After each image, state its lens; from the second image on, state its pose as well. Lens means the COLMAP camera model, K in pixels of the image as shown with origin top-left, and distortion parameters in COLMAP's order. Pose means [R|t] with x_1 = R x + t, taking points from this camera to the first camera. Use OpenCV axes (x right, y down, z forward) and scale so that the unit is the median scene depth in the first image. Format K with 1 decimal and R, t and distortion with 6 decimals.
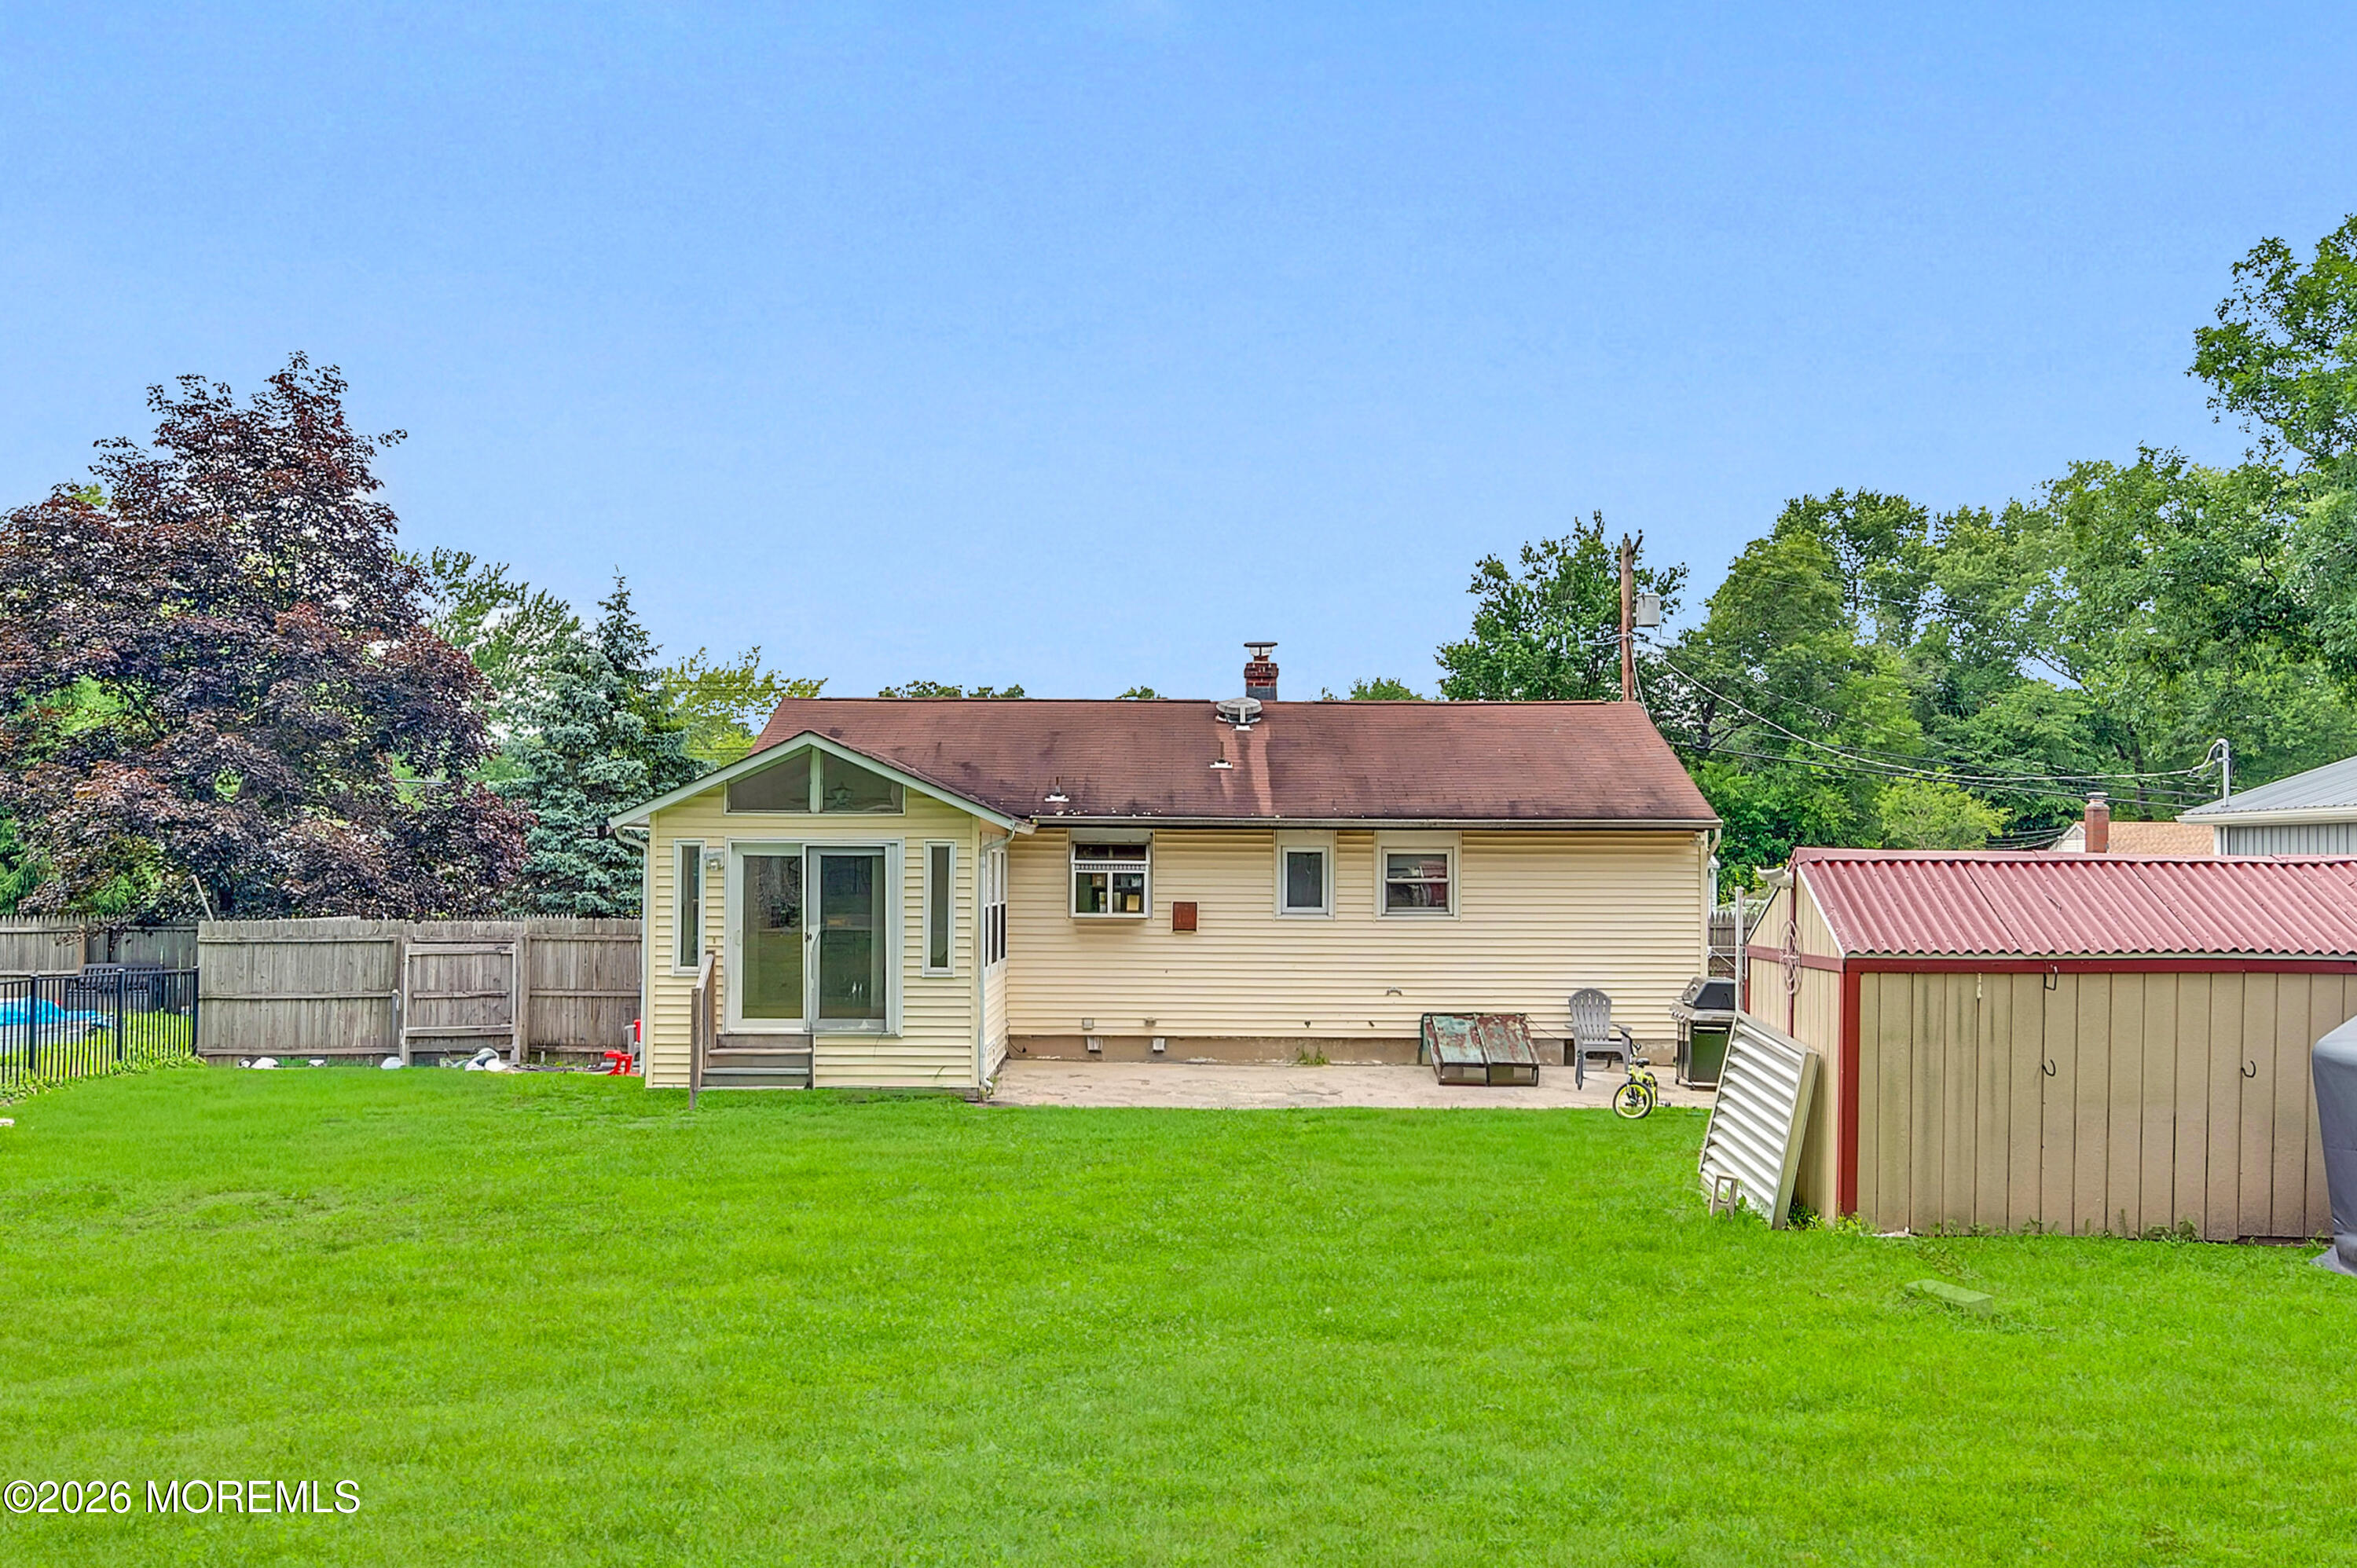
lens RADIAL K [[2046.2, 0, 1169.3], [0, 2046.2, 792.4], [0, 0, 1]] dist [0.003147, 0.001130]
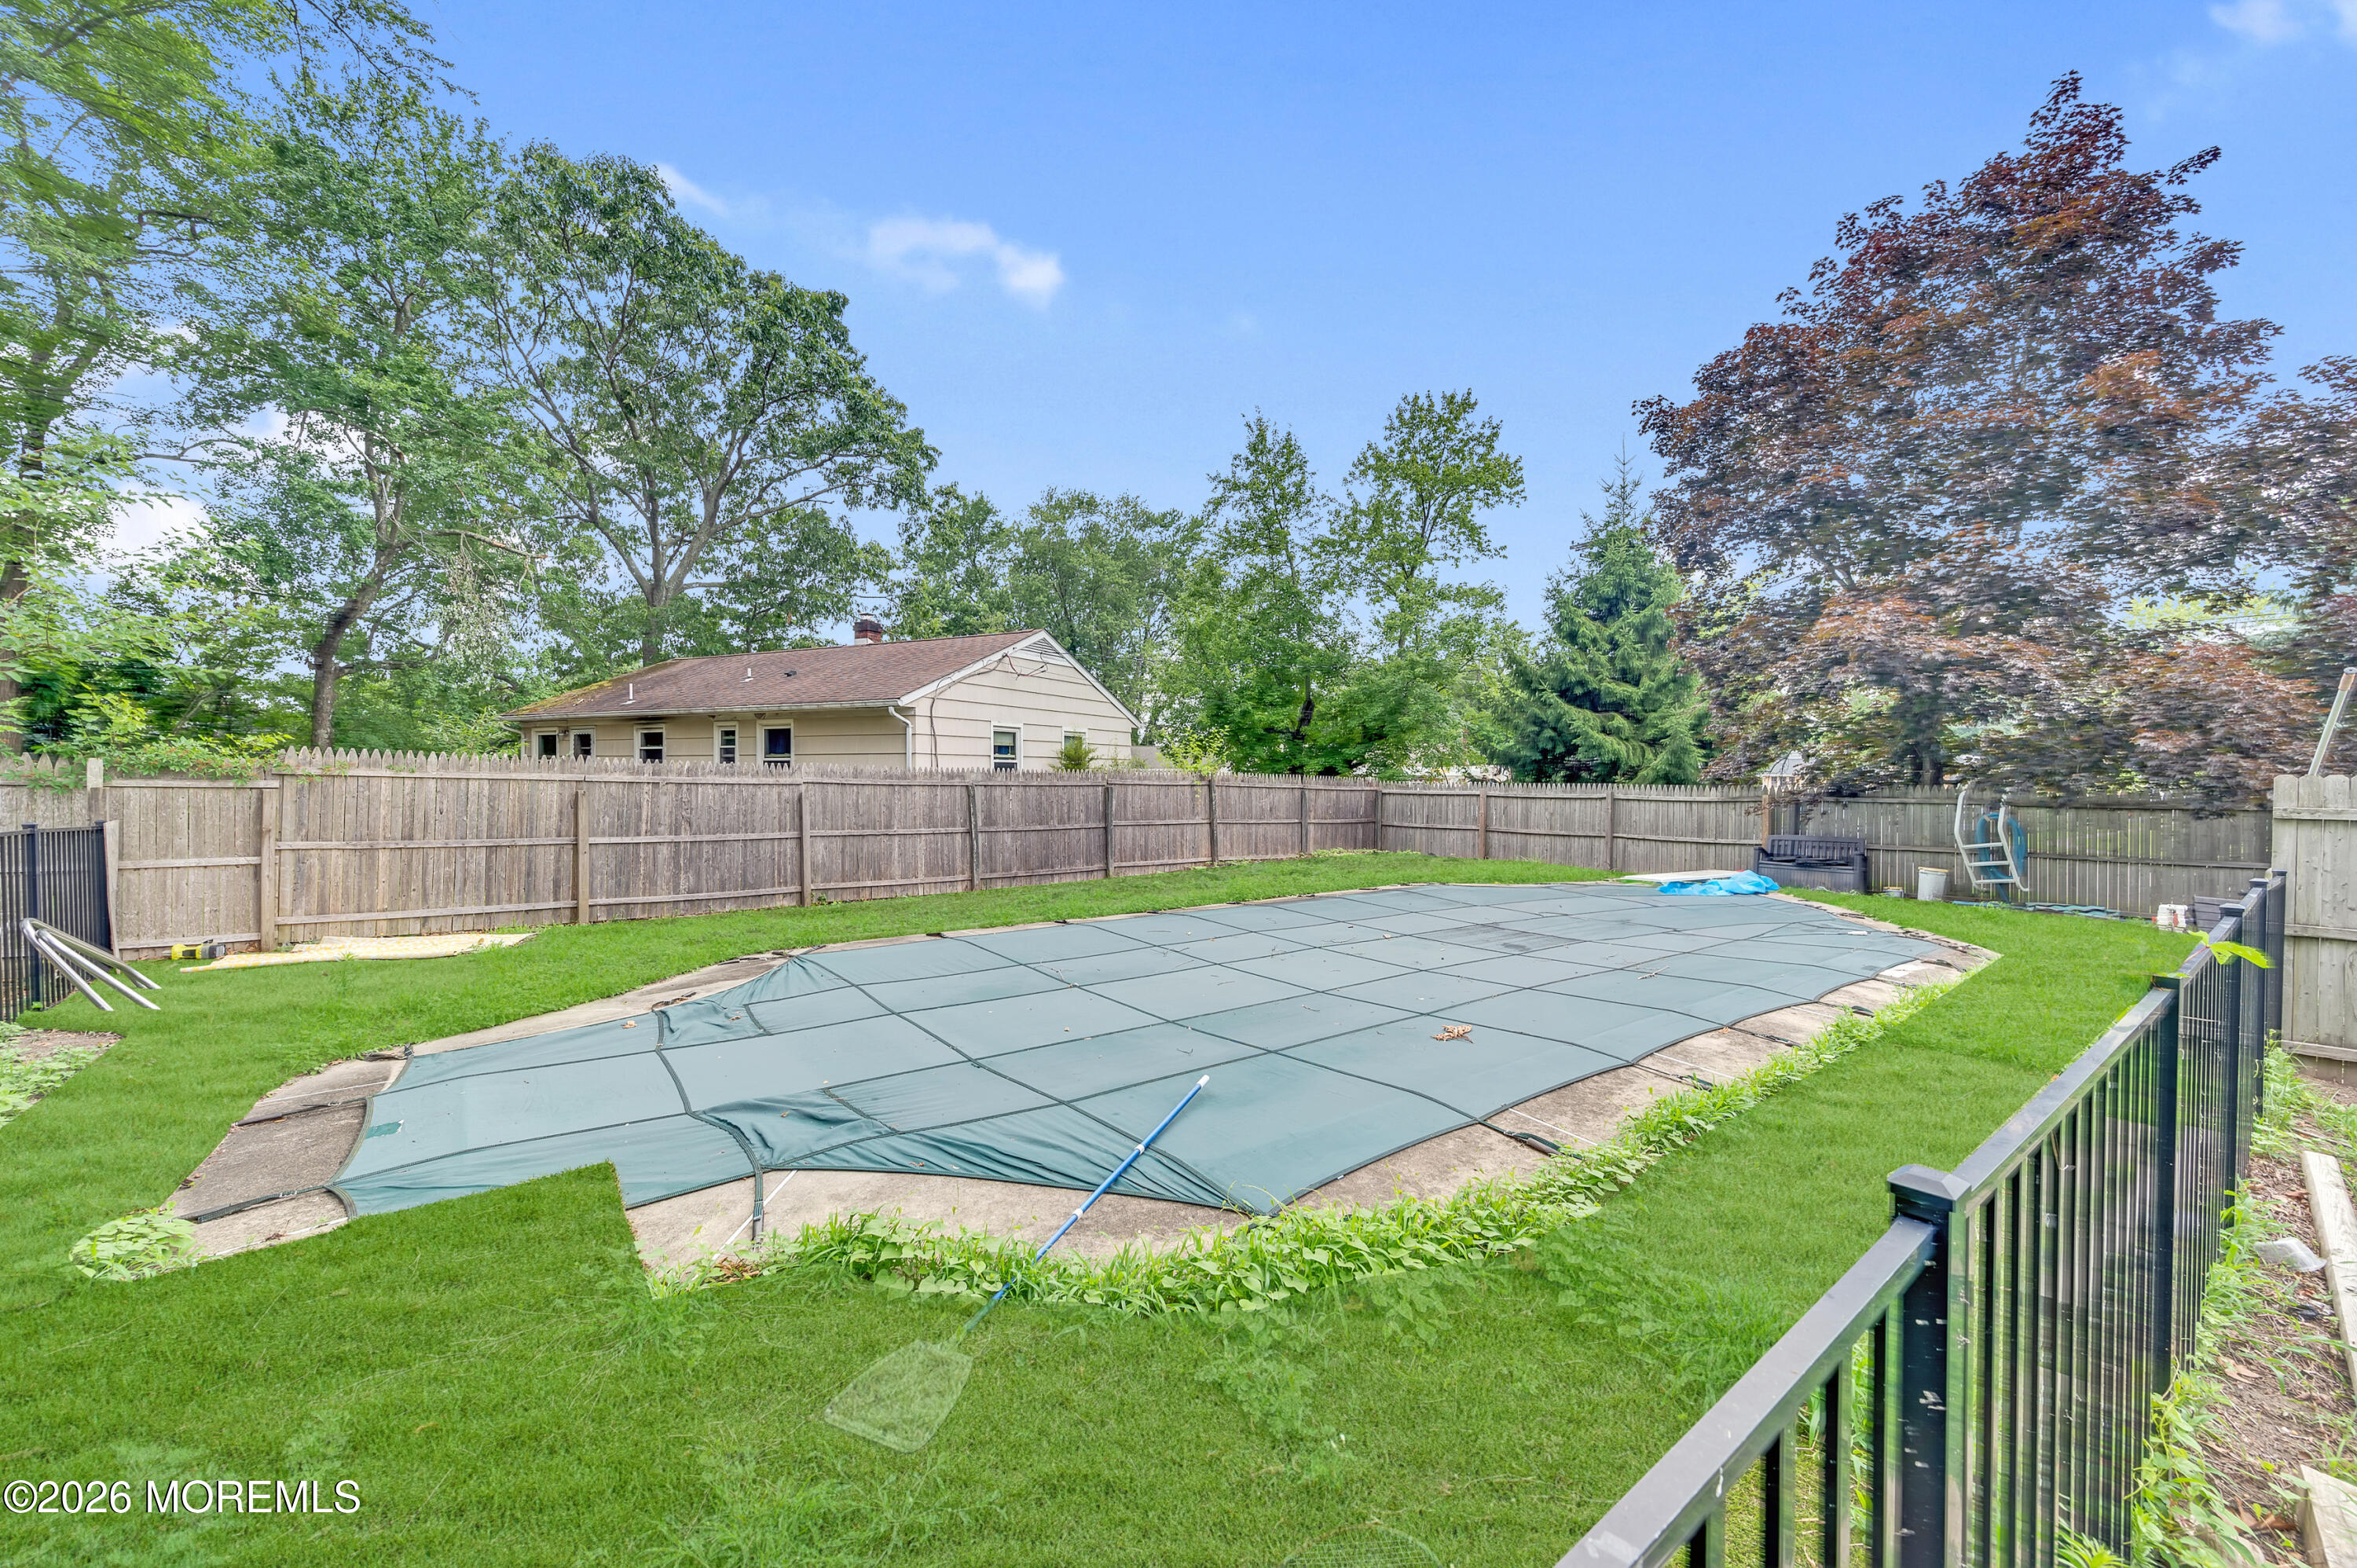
lens RADIAL K [[919.2, 0, 1172.2], [0, 919.2, 783.8], [0, 0, 1]] dist [0.001356, 0.000105]
pose [[0.604259, 0.007009, -0.796757, -0.464639], [0.027065, 0.999204, 0.029316, 0.051166], [0.796328, -0.039279, 0.603588, 0.663646]]
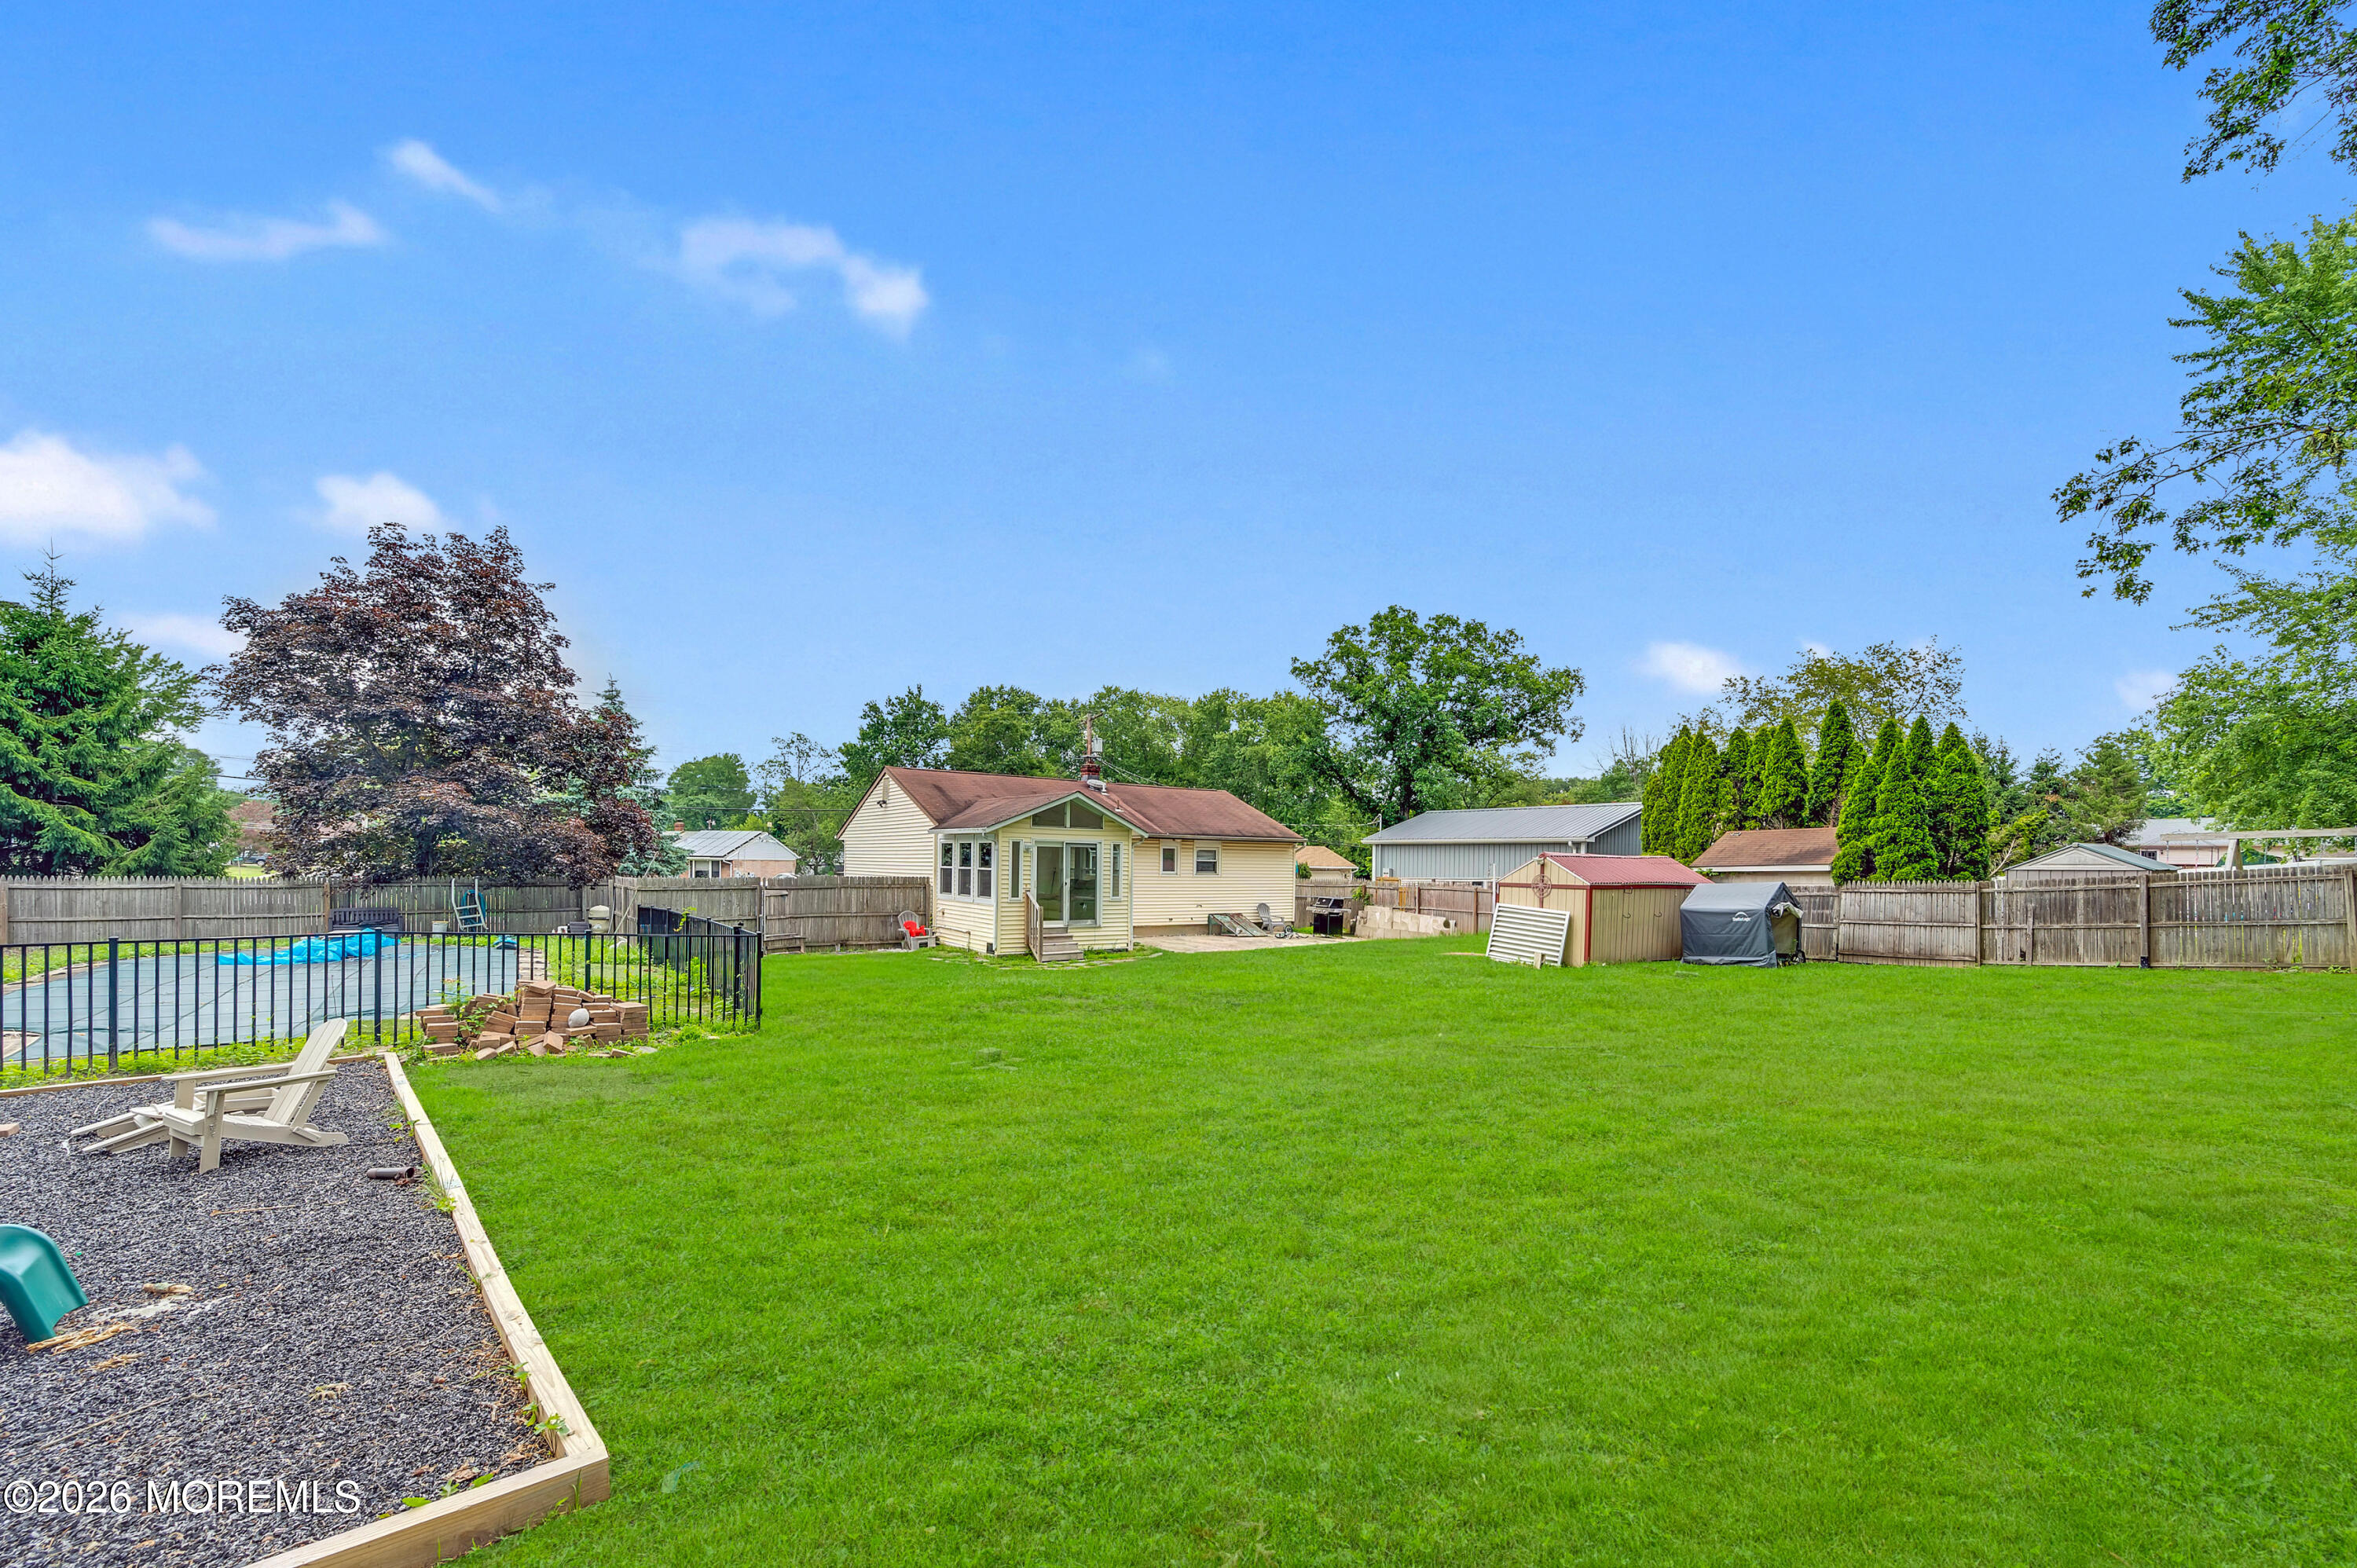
lens RADIAL K [[990.3, 0, 1198.2], [0, 990.3, 867.3], [0, 0, 1]] dist [0.003013, 0.000196]
pose [[0.800578, 0.004466, 0.599212, -0.607035], [-0.033046, 0.998780, 0.036706, 0.007426], [-0.598317, -0.049188, 0.799748, 0.047481]]
